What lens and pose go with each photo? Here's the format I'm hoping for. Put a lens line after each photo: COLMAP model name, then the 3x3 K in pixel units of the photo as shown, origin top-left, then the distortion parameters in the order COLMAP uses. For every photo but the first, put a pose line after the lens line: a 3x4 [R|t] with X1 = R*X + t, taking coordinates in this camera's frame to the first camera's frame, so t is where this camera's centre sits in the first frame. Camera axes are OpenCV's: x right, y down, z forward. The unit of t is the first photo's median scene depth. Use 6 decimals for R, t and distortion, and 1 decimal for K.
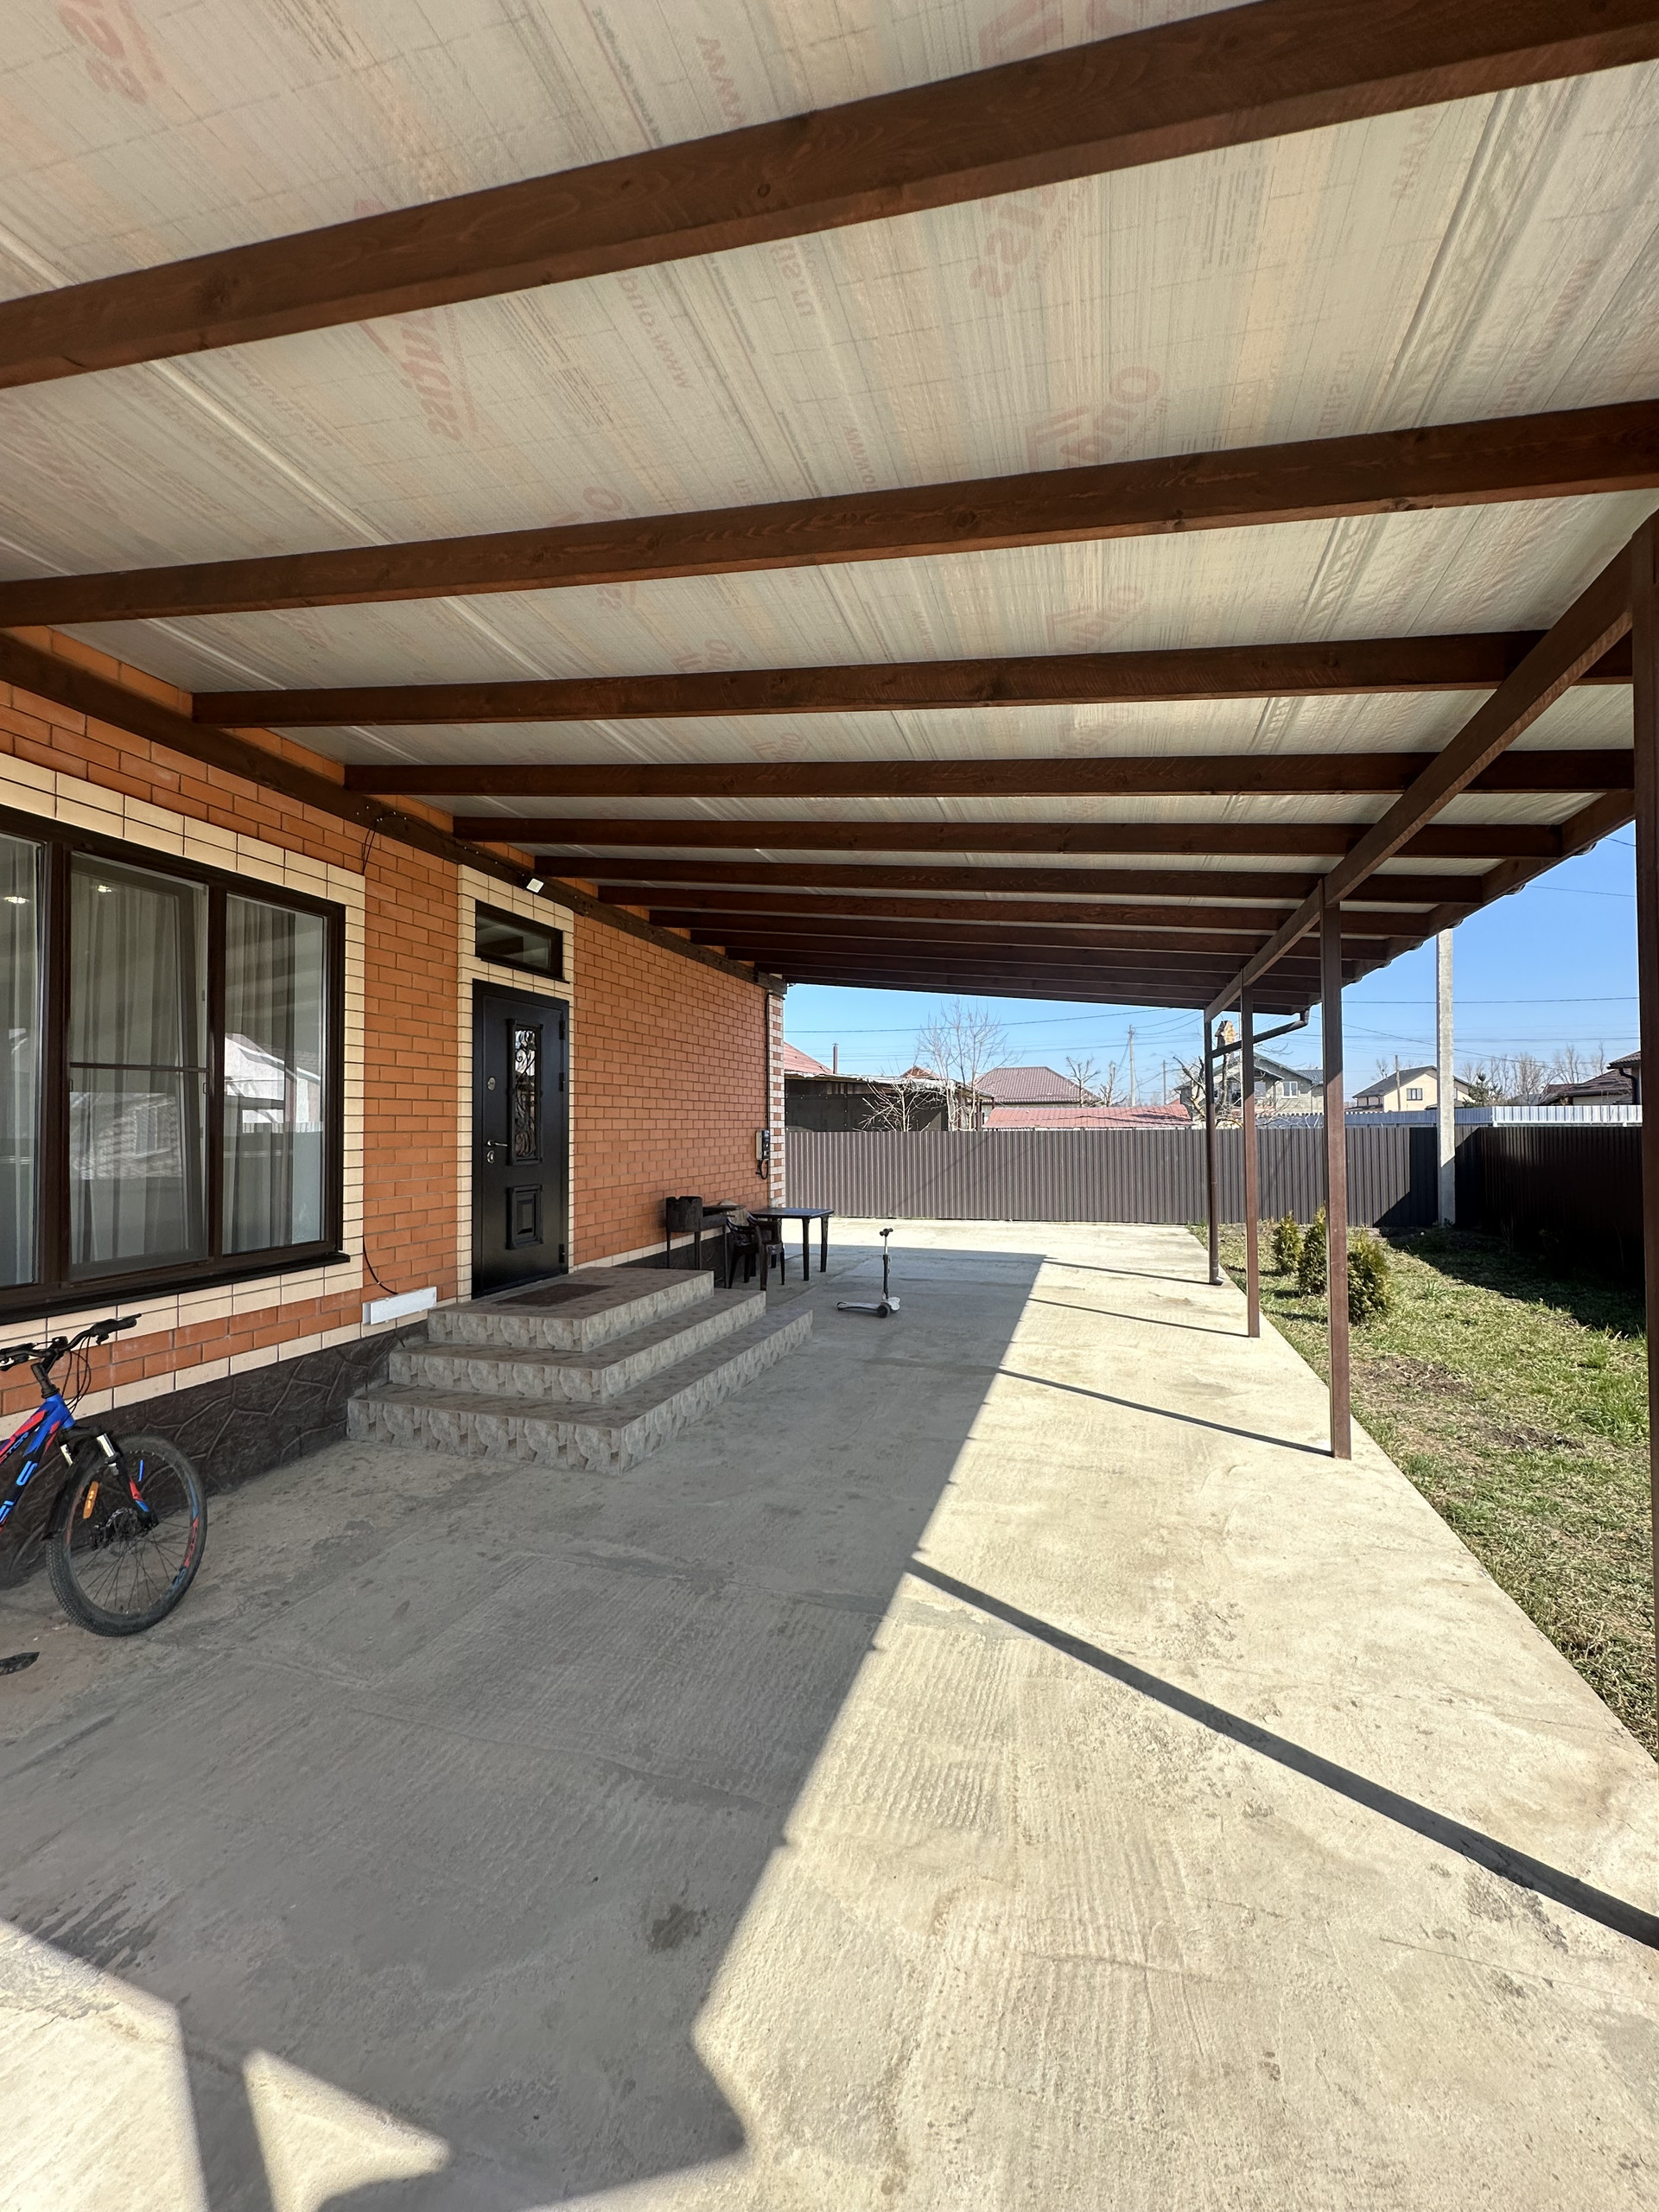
lens RADIAL K [[879.3, 0, 826.9], [0, 879.3, 1105.3], [0, 0, 1]] dist [-0.004153, 0.000986]
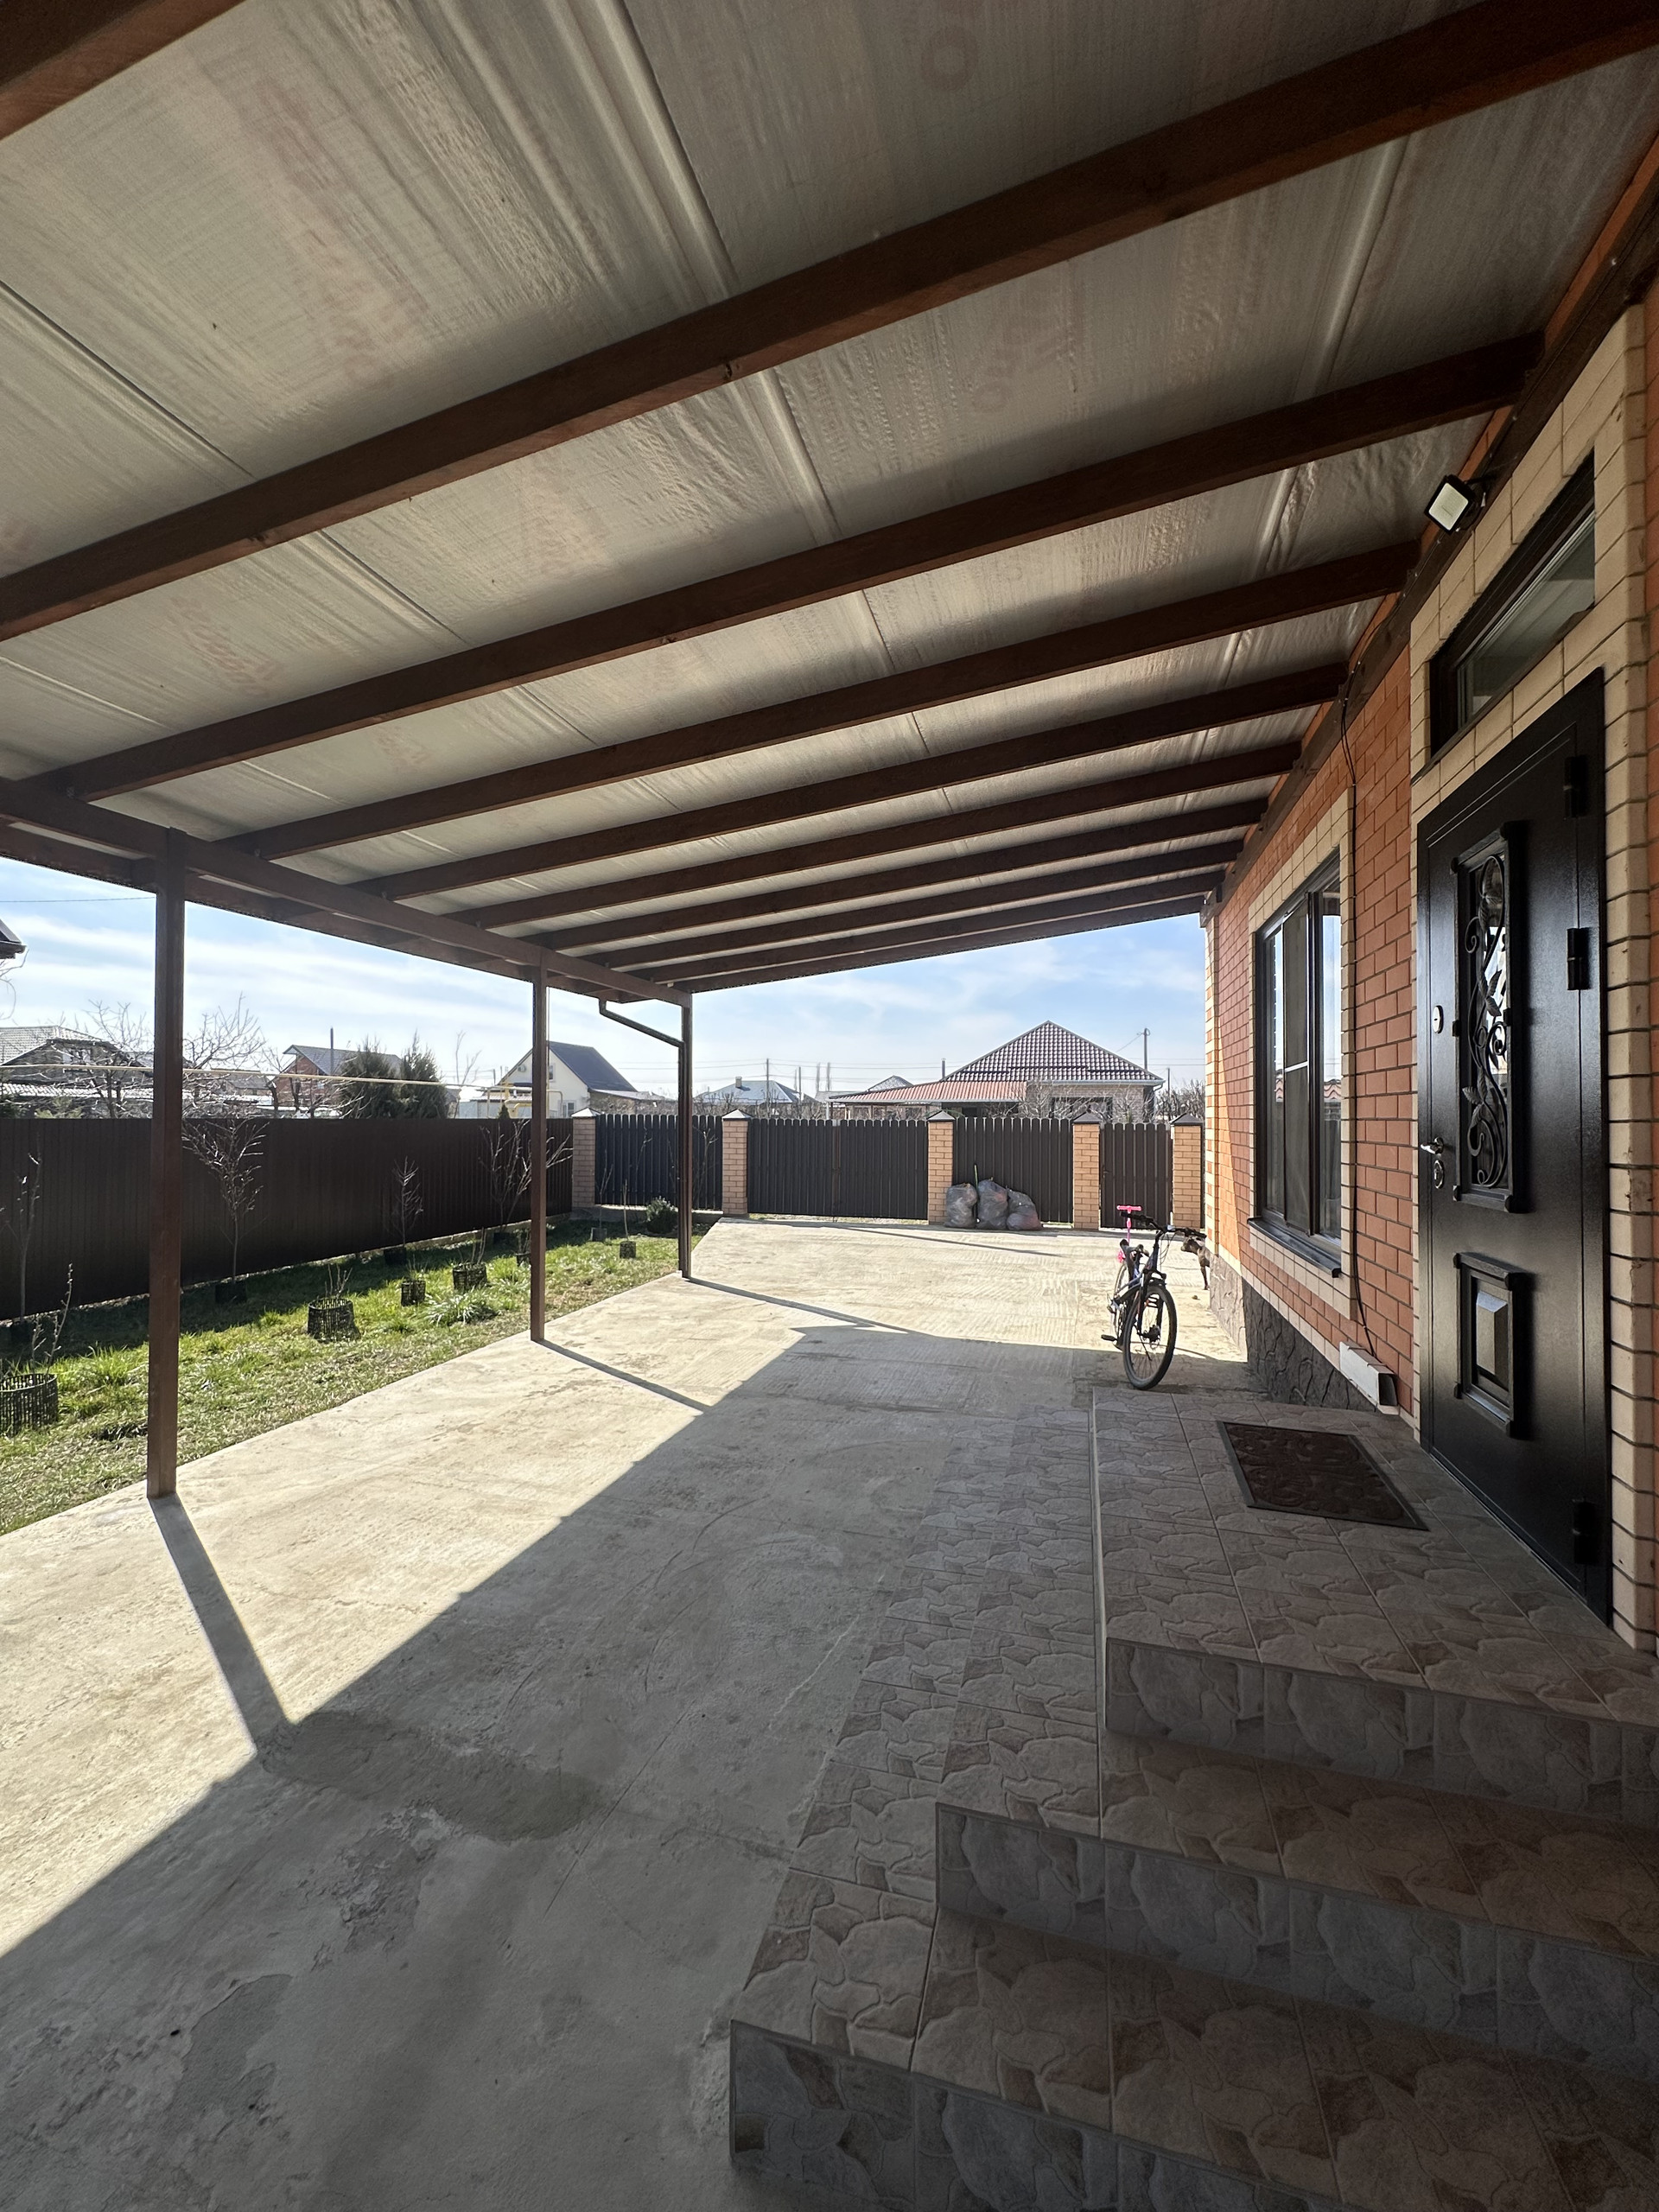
lens RADIAL K [[879.3, 0, 829.6], [0, 879.3, 1101.0], [0, 0, 1]] dist [-0.004153, 0.000986]
pose [[-0.999489, 0.014134, -0.028661, -0.071588], [0.015337, 0.998991, -0.042219, 0.068483], [0.028035, -0.042637, -0.998697, 2.386716]]
